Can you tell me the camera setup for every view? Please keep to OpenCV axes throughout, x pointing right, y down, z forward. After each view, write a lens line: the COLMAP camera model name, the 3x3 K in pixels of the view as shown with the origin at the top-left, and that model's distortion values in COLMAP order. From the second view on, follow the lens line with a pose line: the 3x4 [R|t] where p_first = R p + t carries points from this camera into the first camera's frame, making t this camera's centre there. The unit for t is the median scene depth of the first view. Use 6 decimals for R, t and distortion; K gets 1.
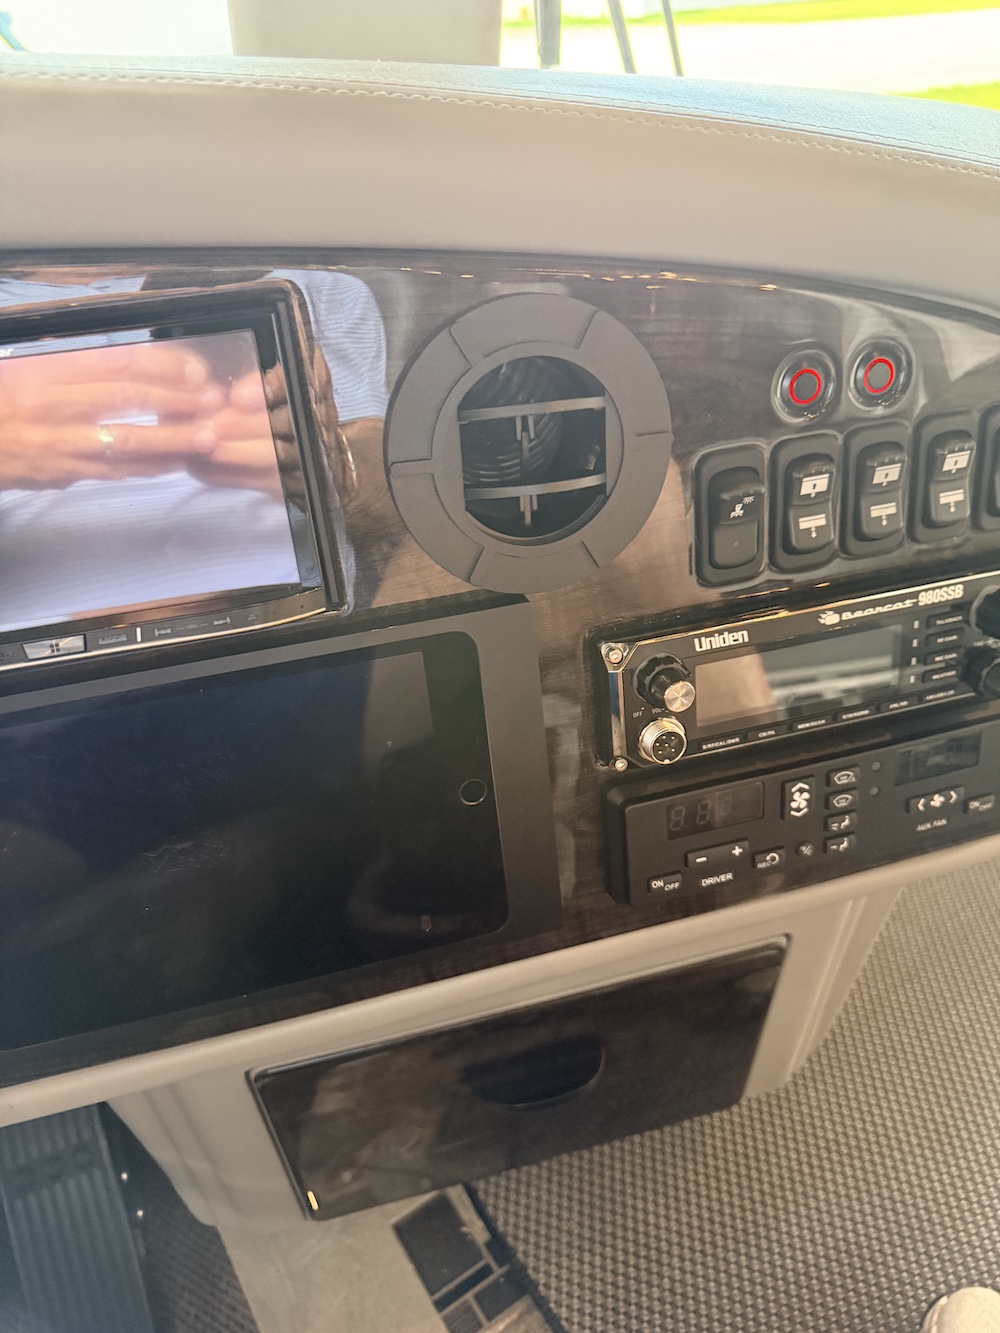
lens RADIAL K [[946.4, 0, 506.0], [0, 946.4, 672.4], [0, 0, 1]] dist [0.029068, -0.030434]
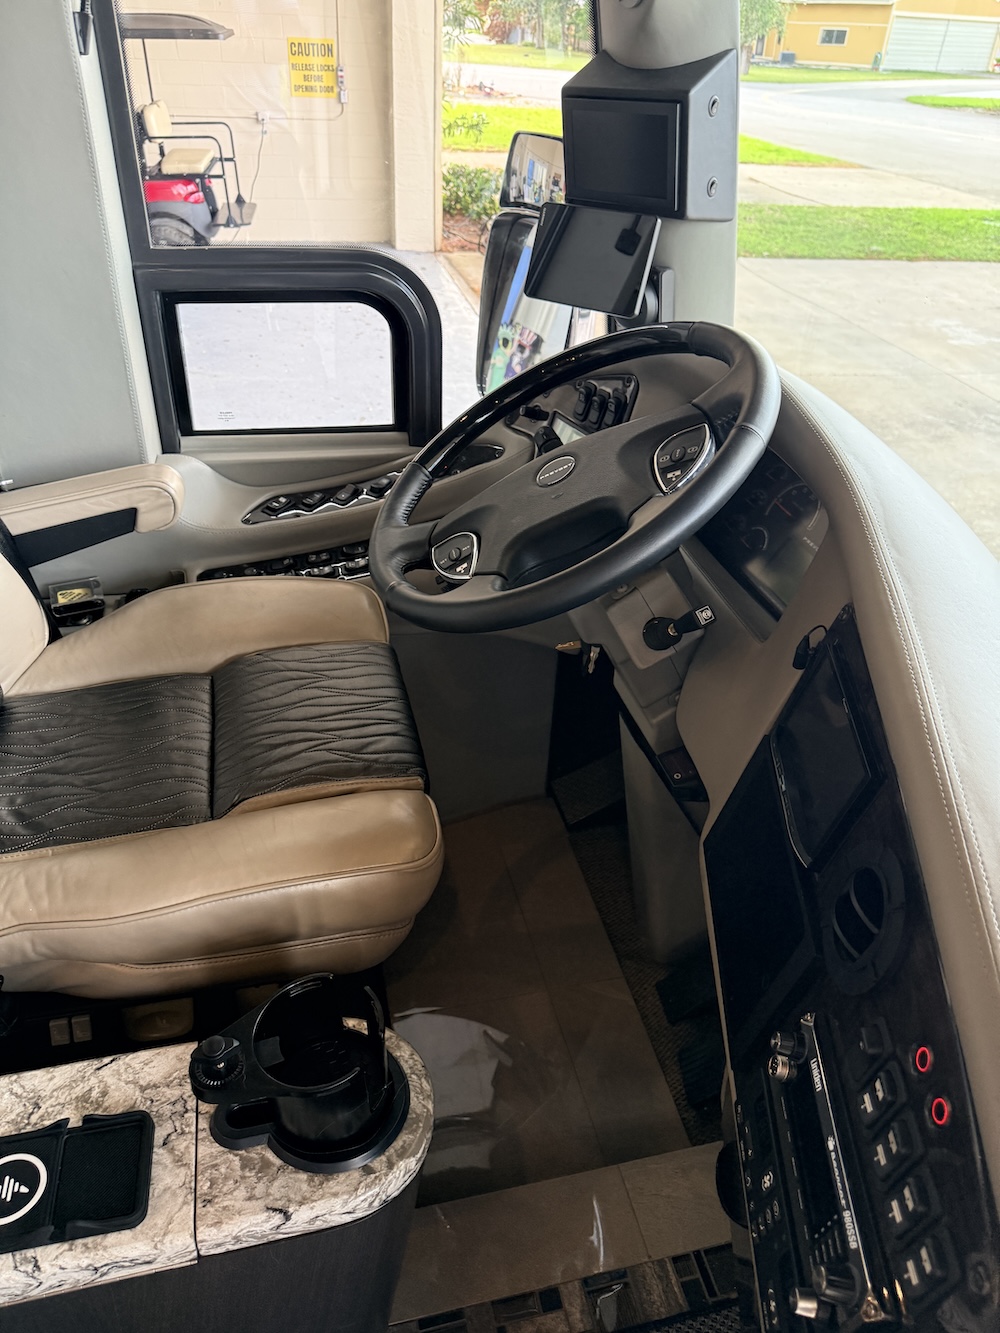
lens RADIAL K [[955.0, 0, 508.7], [0, 955.0, 680.1], [0, 0, 1]] dist [0.115152, -0.130357]
pose [[-0.340598, 0.553979, -0.759671, 0.706958], [-0.578652, 0.513320, 0.633770, -0.617248], [0.741050, 0.655446, 0.145726, -0.050494]]
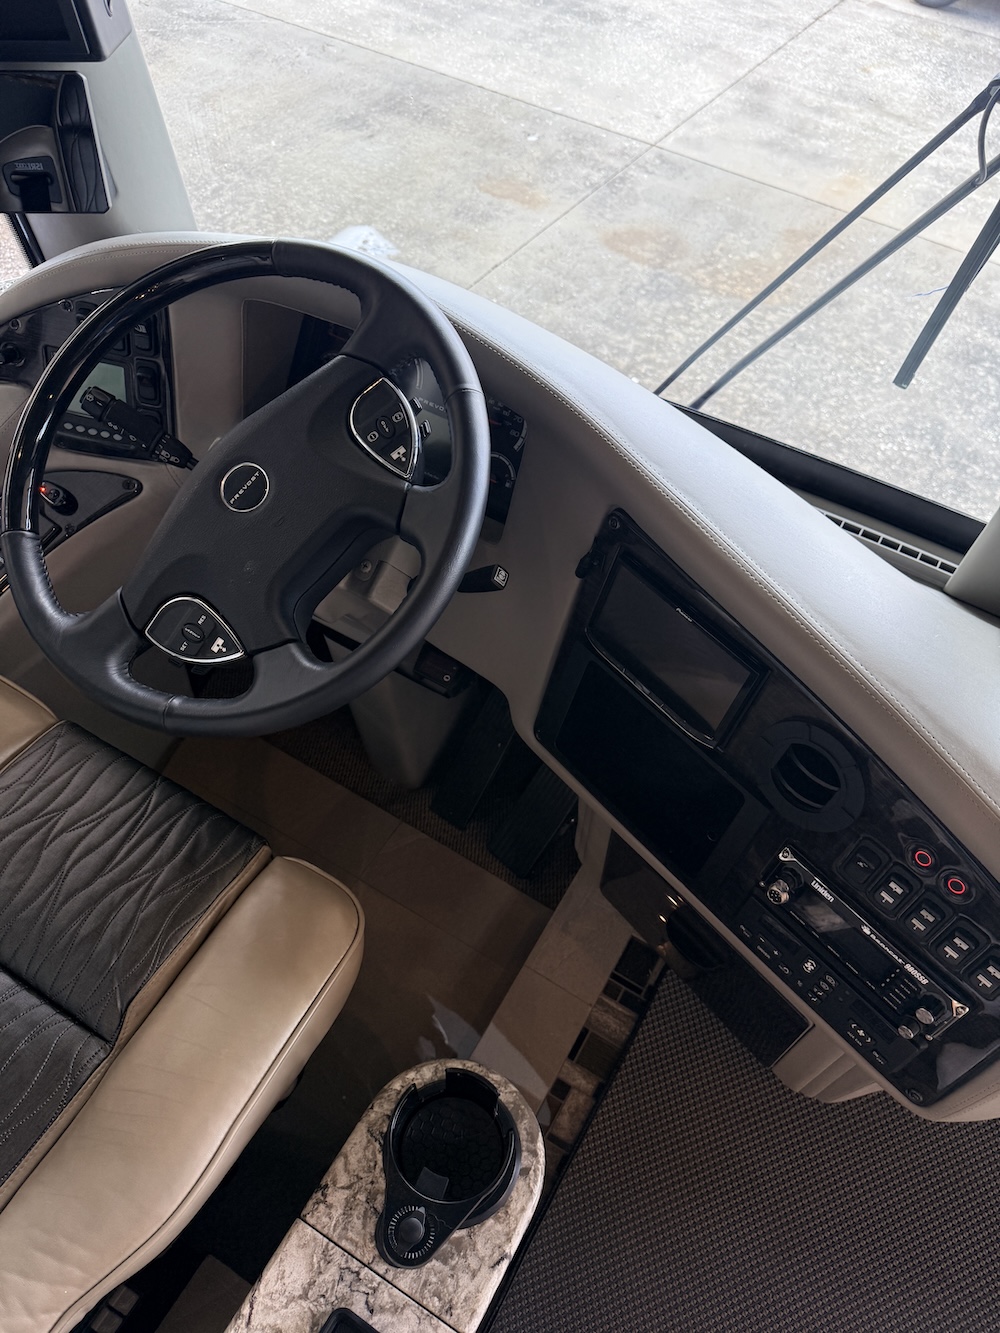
lens RADIAL K [[946.4, 0, 506.0], [0, 946.4, 672.4], [0, 0, 1]] dist [0.029068, -0.030434]
pose [[0.433461, 0.750048, -0.499540, 0.340407], [-0.599243, 0.653910, 0.461855, -0.512322], [0.673068, 0.099150, 0.732905, -0.638461]]
